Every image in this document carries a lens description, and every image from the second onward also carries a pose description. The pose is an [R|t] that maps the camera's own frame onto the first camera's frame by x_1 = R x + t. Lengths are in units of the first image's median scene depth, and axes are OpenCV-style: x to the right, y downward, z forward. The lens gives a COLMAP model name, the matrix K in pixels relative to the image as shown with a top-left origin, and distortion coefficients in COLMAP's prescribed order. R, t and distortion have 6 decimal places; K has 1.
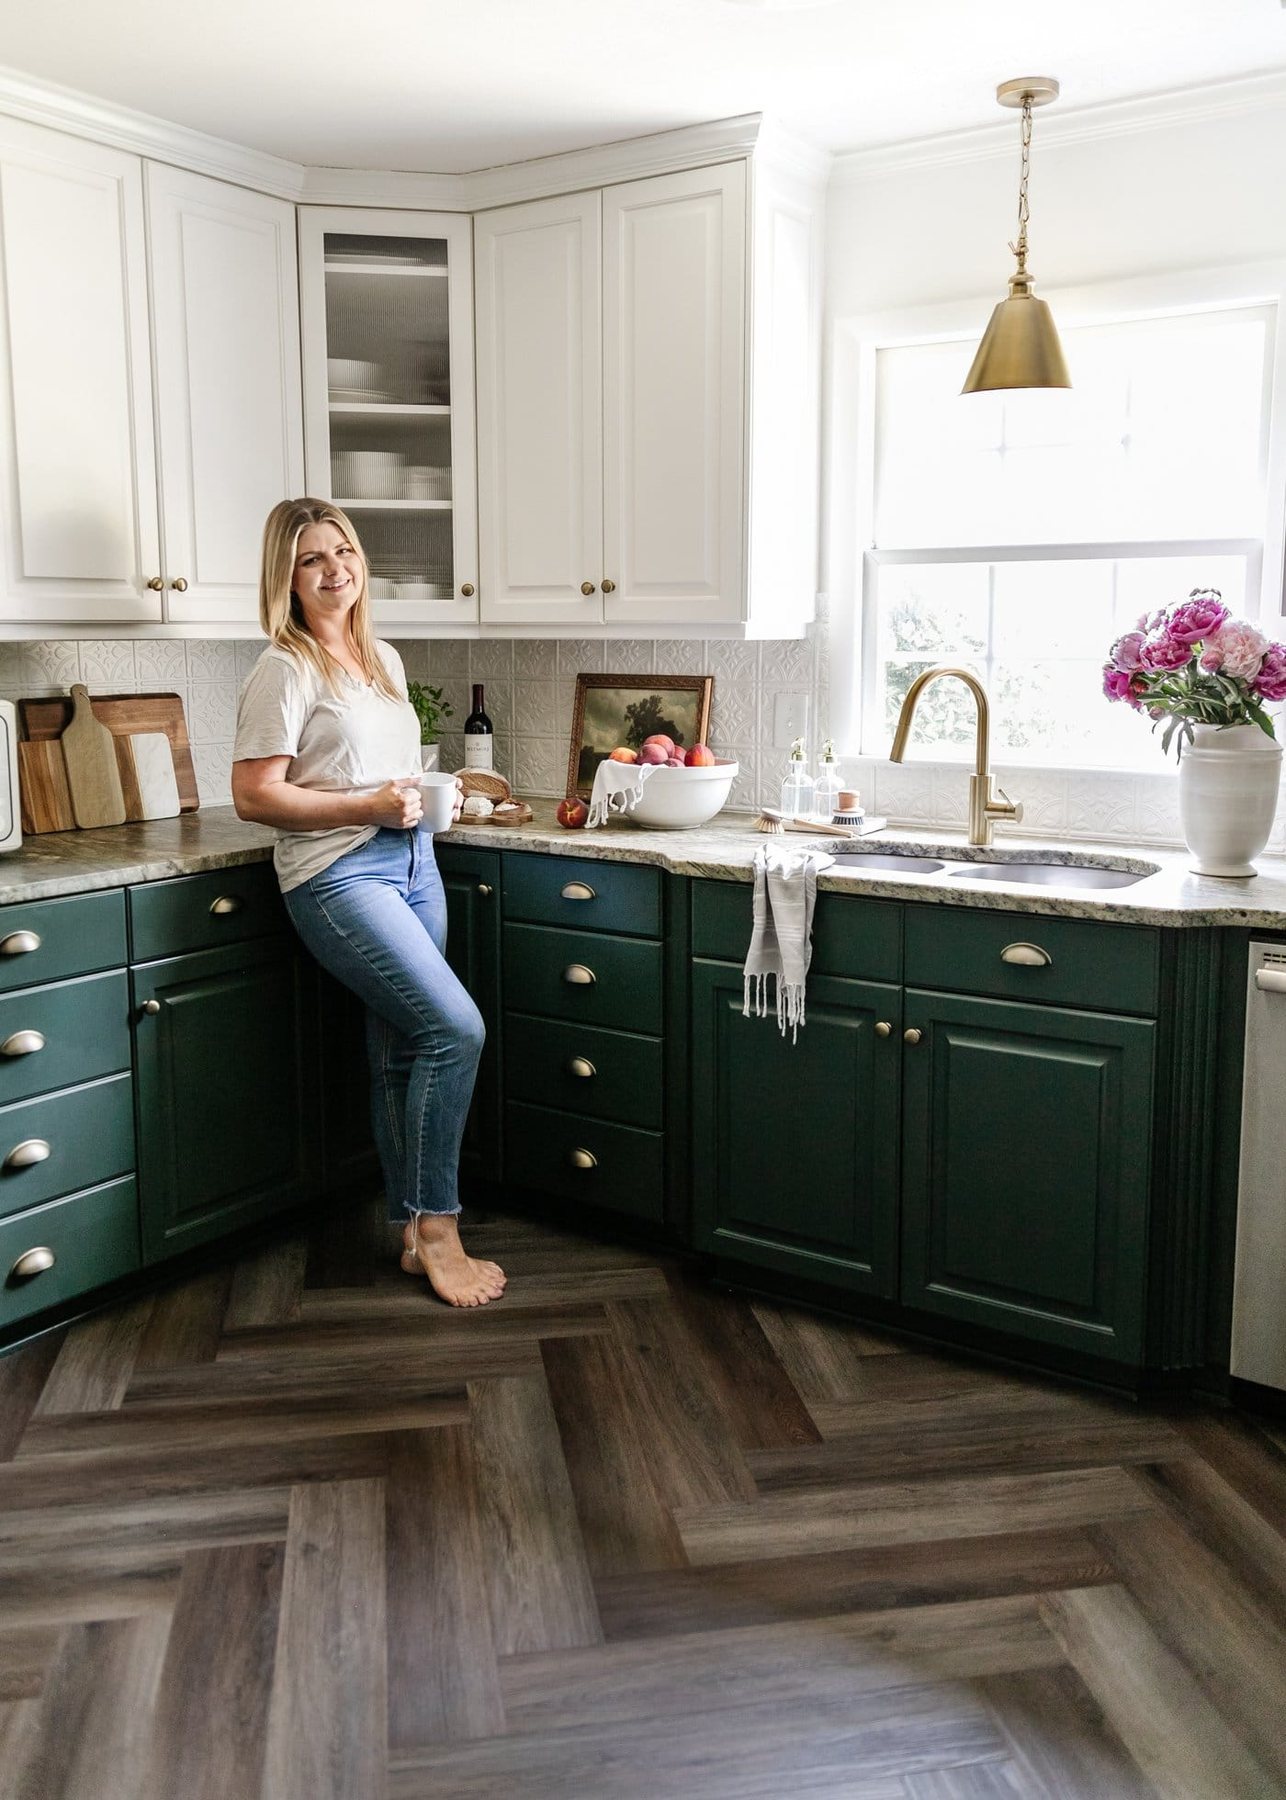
lens RADIAL K [[1516.7, 0, 643.6], [0, 1516.7, 833.4], [0, 0, 1]] dist [-0.000667, 0.008920]
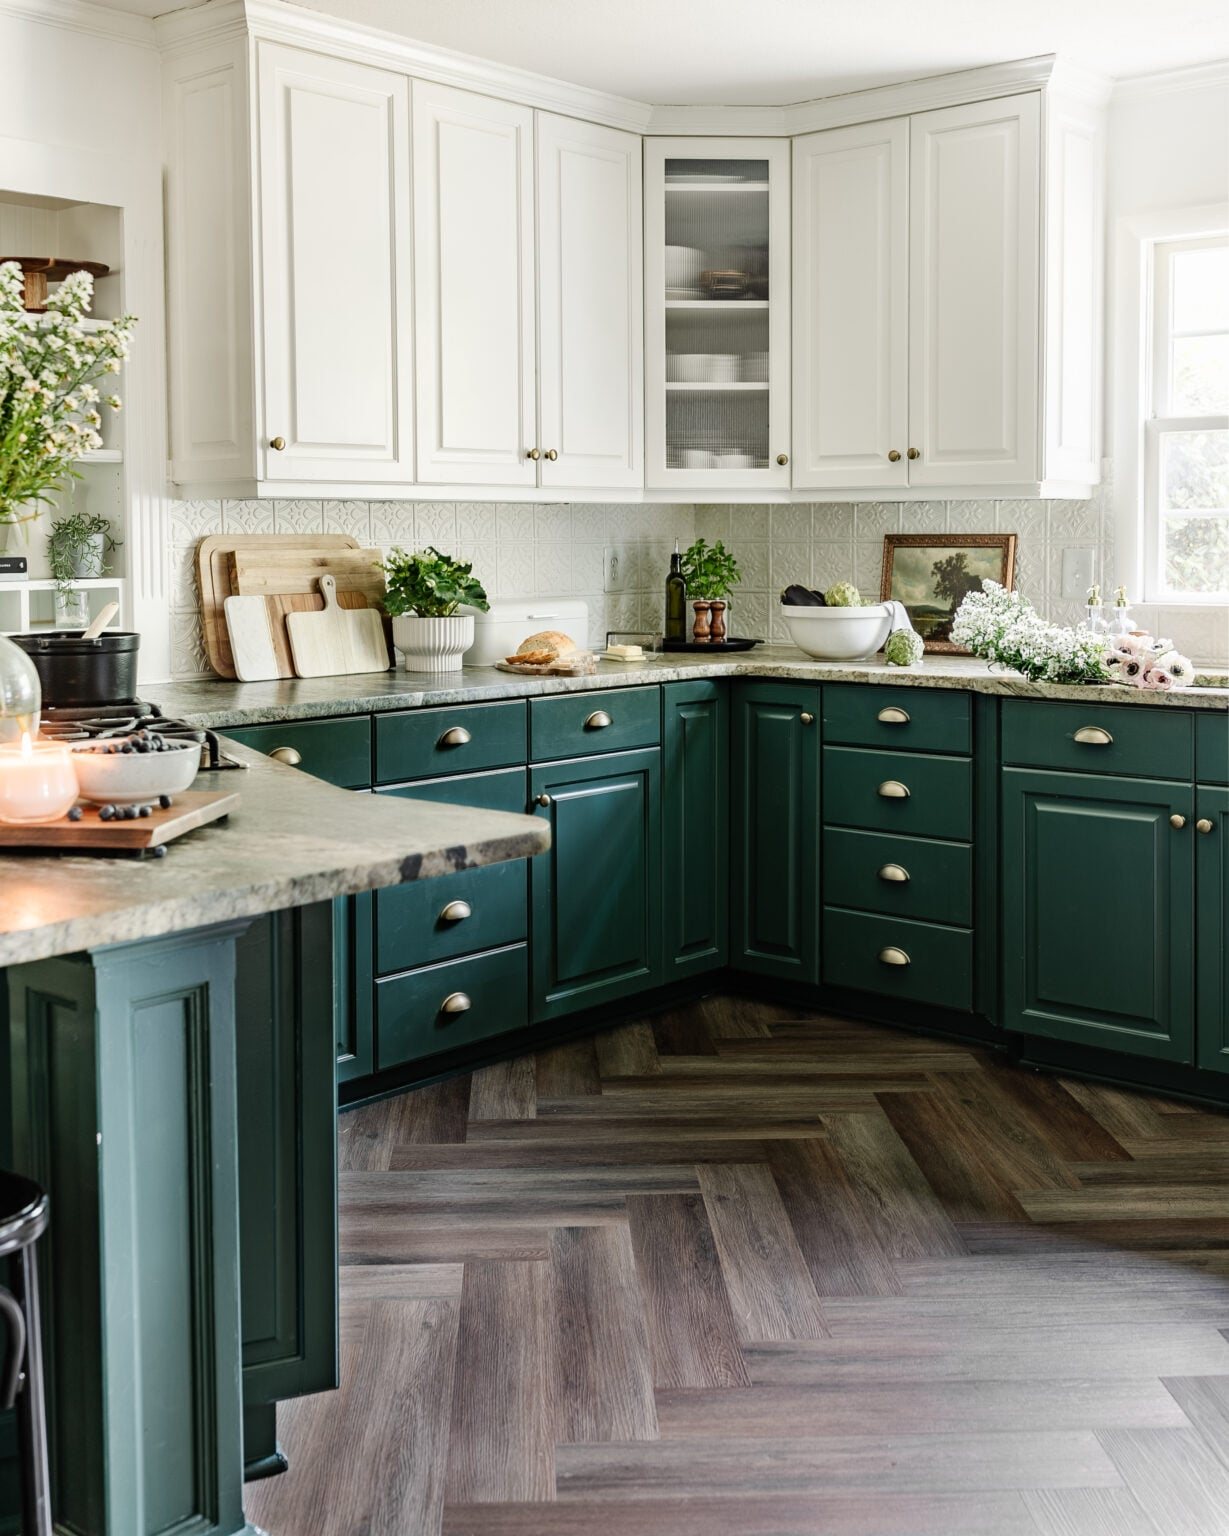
lens RADIAL K [[1769.3, 0, 602.8], [0, 1769.3, 610.1], [0, 0, 1]] dist [0.011231, 0.000000]
pose [[0.991727, 0.001269, -0.128360, -0.094437], [-0.013043, 0.995773, -0.090922, 0.087185], [0.127702, 0.091844, 0.987551, -0.370797]]
